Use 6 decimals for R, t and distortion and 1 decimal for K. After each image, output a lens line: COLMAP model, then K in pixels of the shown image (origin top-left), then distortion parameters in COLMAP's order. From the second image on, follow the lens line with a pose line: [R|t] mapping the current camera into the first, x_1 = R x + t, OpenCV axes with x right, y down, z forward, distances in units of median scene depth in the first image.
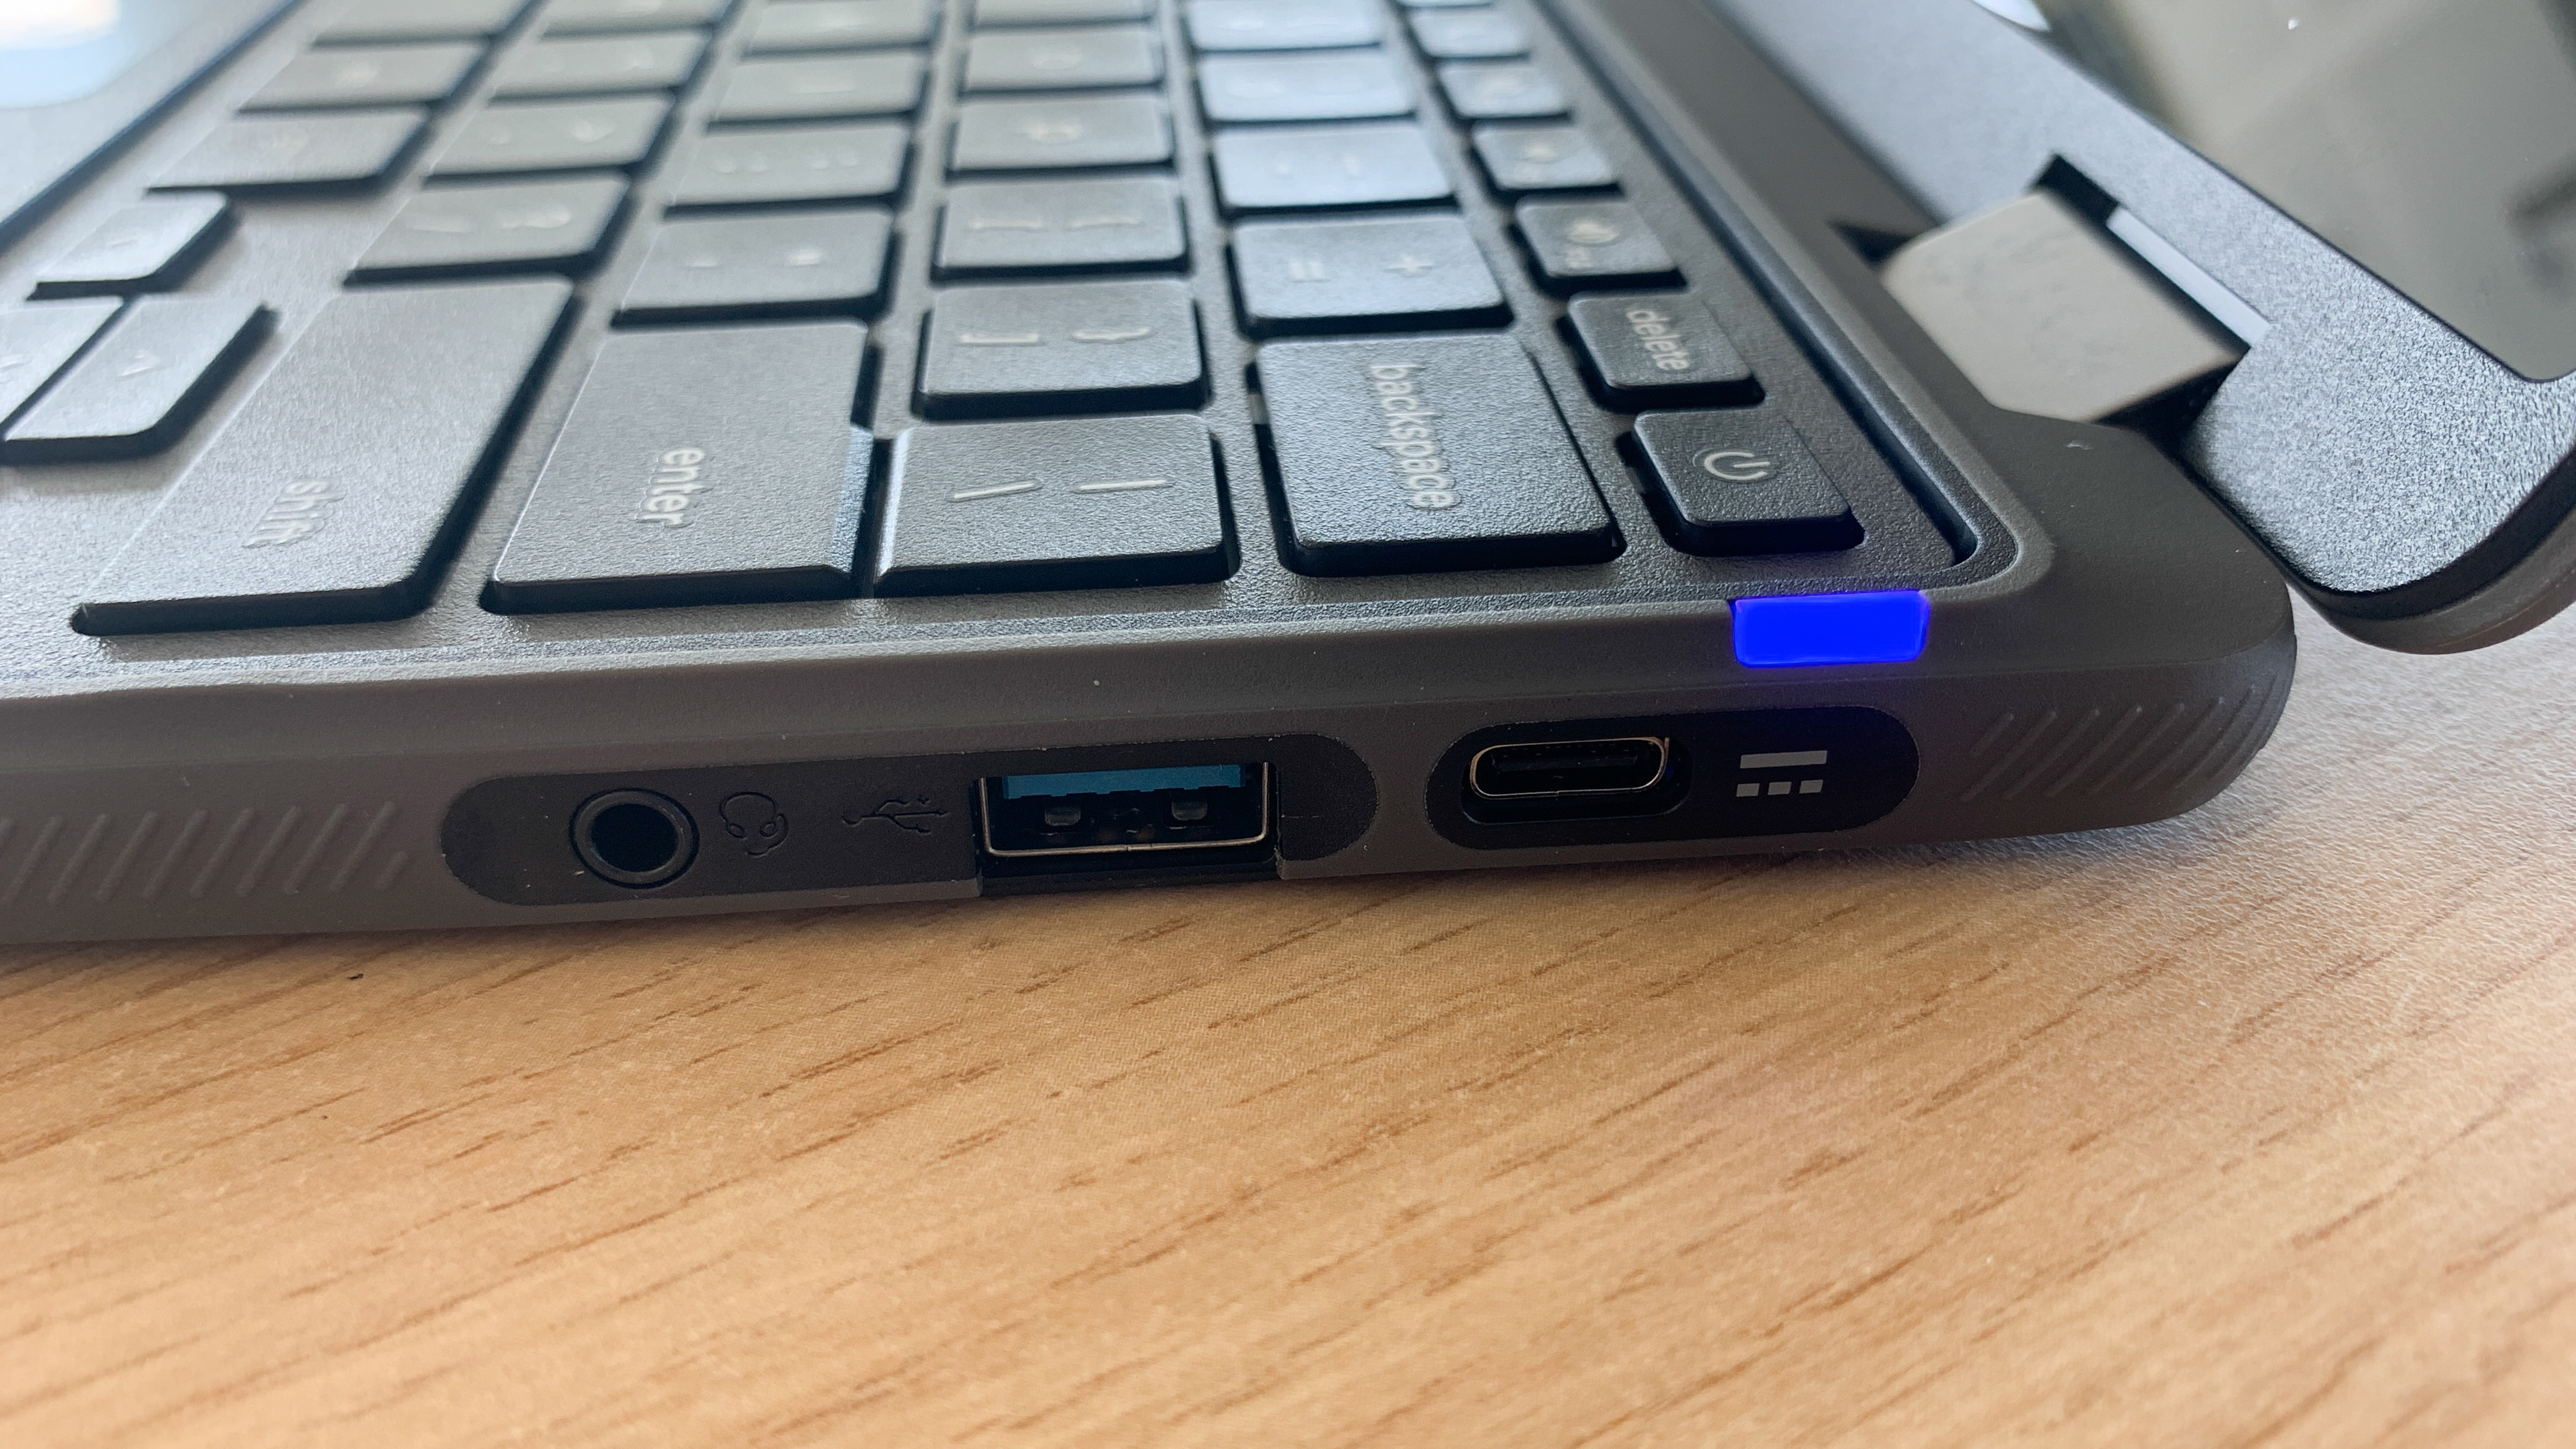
lens RADIAL K [[1986.8, 0, 1288.0], [0, 1986.8, 724.5], [0, 0, 1]] dist [0.106701, -0.200521]
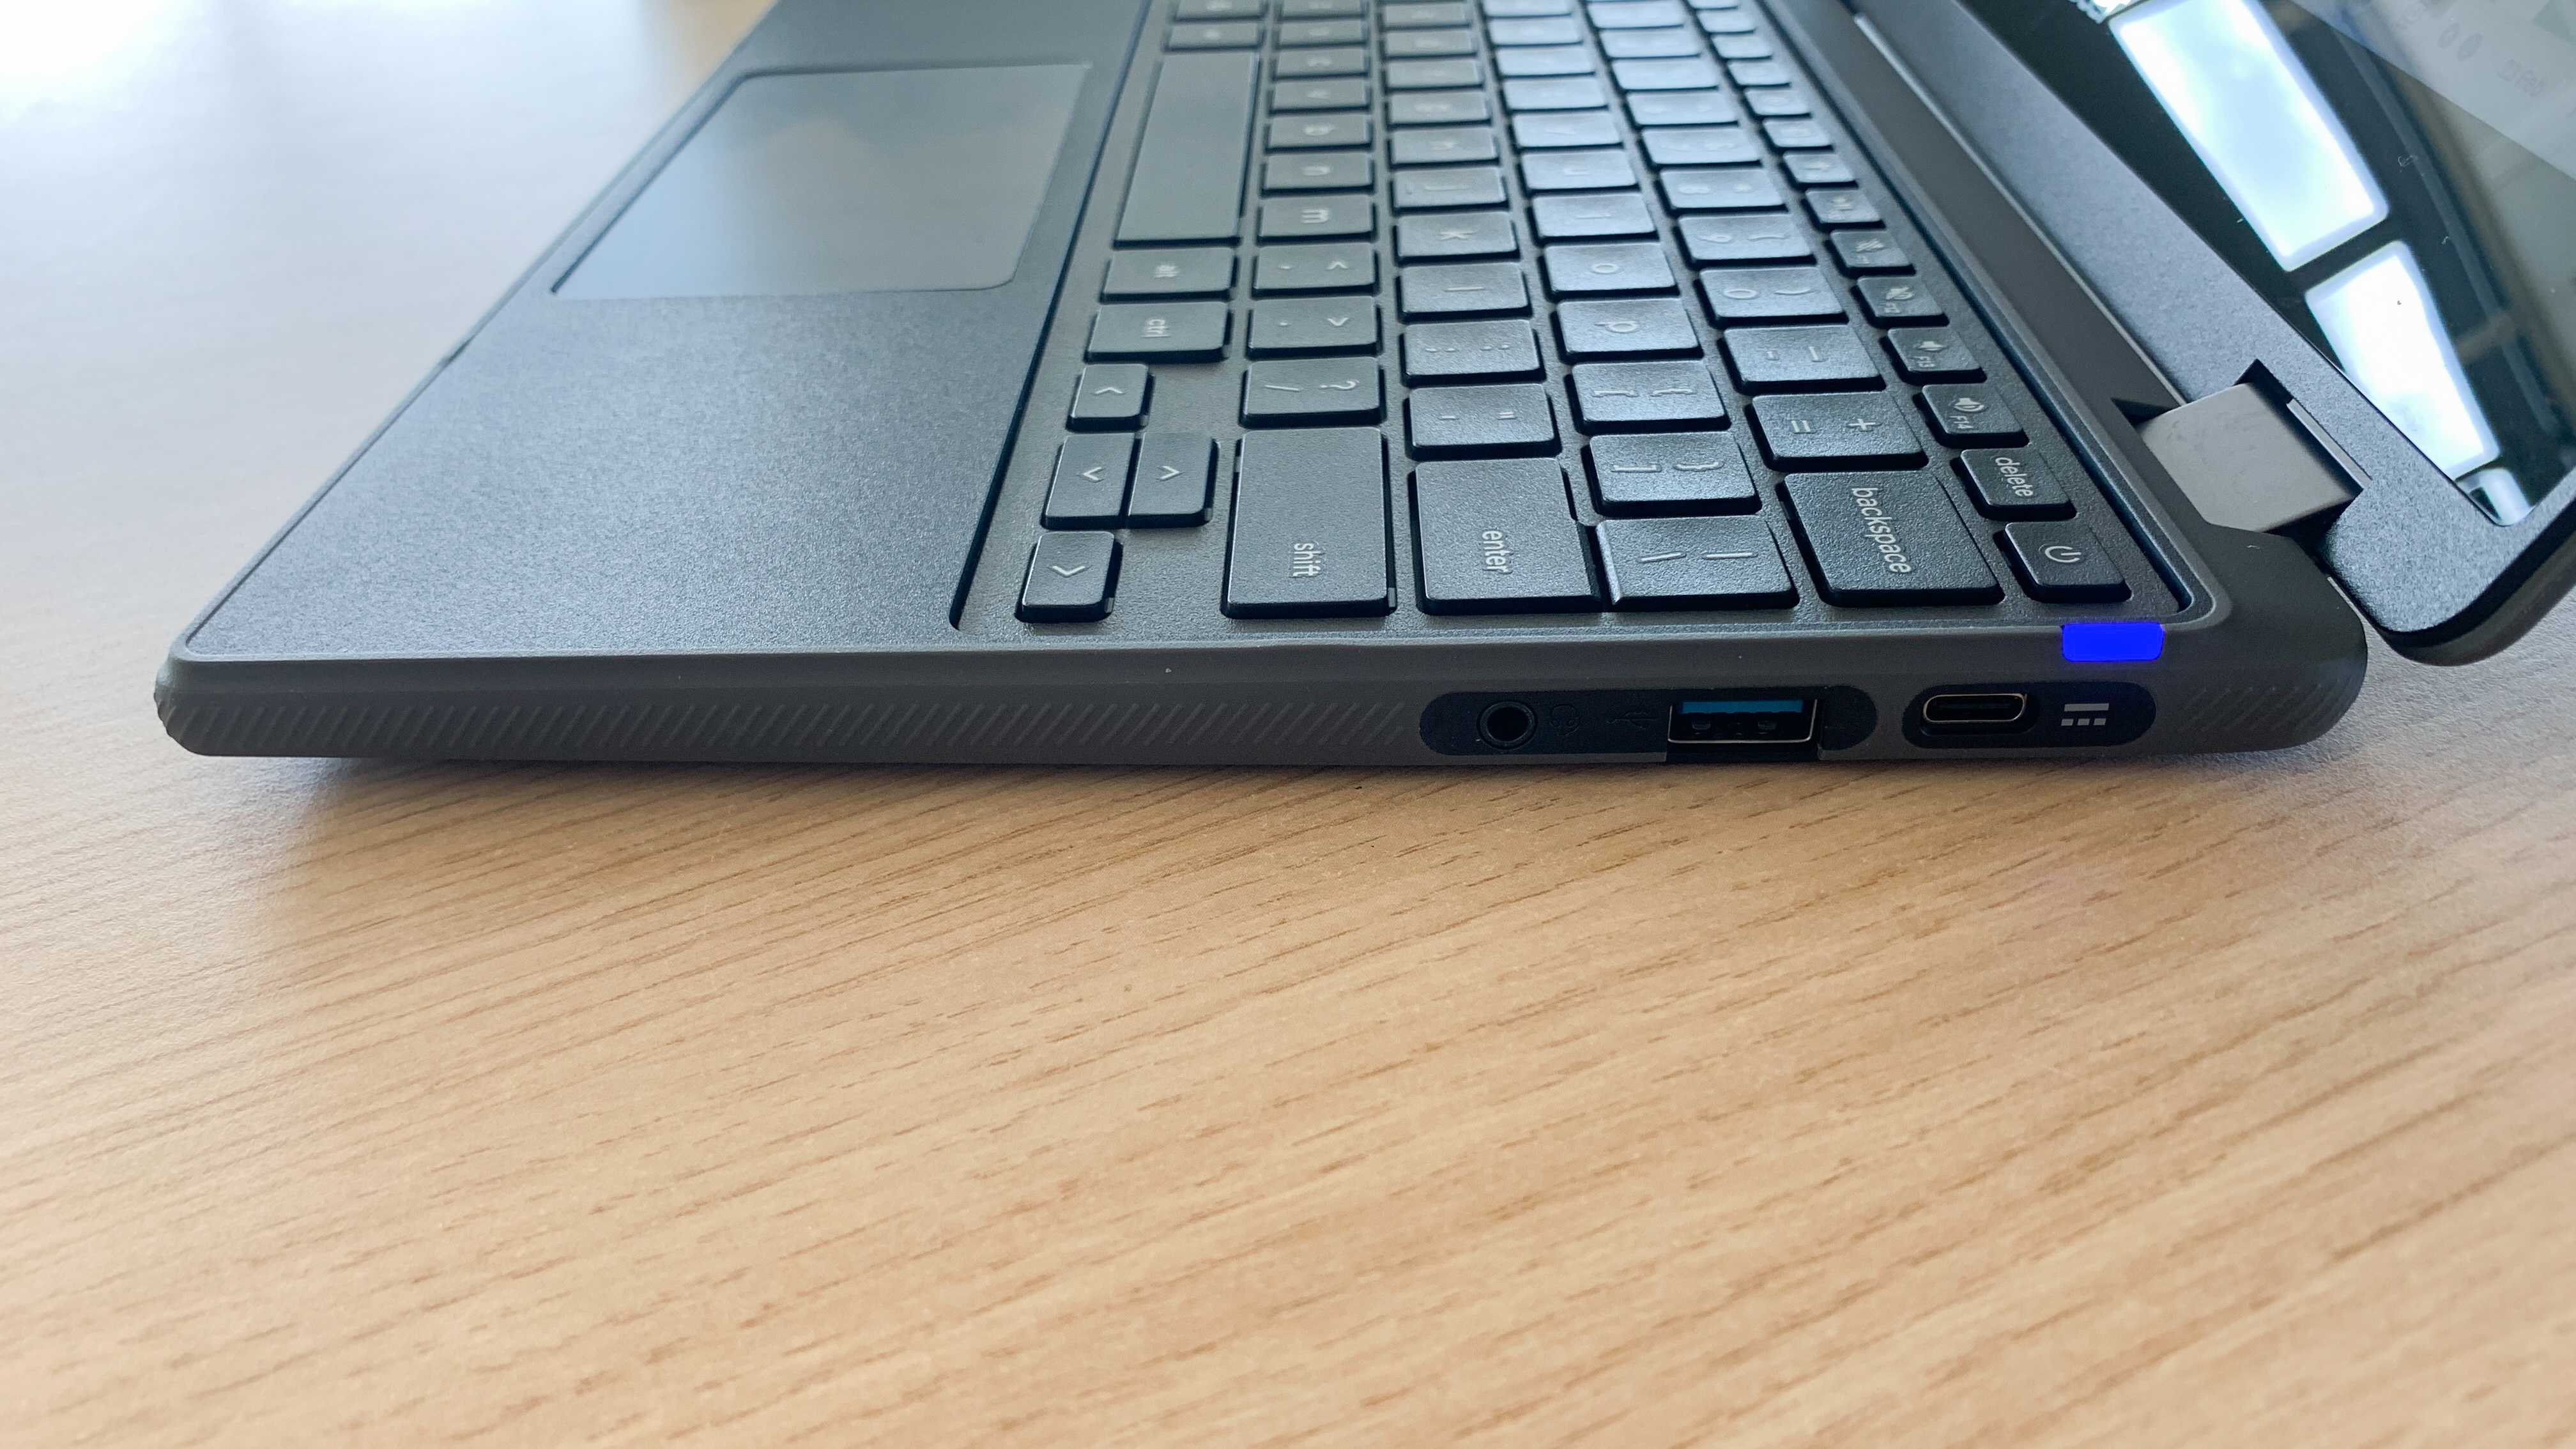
lens RADIAL K [[1946.4, 0, 1287.1], [0, 1946.4, 665.4], [0, 0, 1]] dist [0.027792, -0.059821]
pose [[0.991804, 0.034046, -0.123153, -0.300821], [-0.037110, 0.999054, -0.022672, 0.049290], [0.122264, 0.027056, 0.992129, -1.016515]]
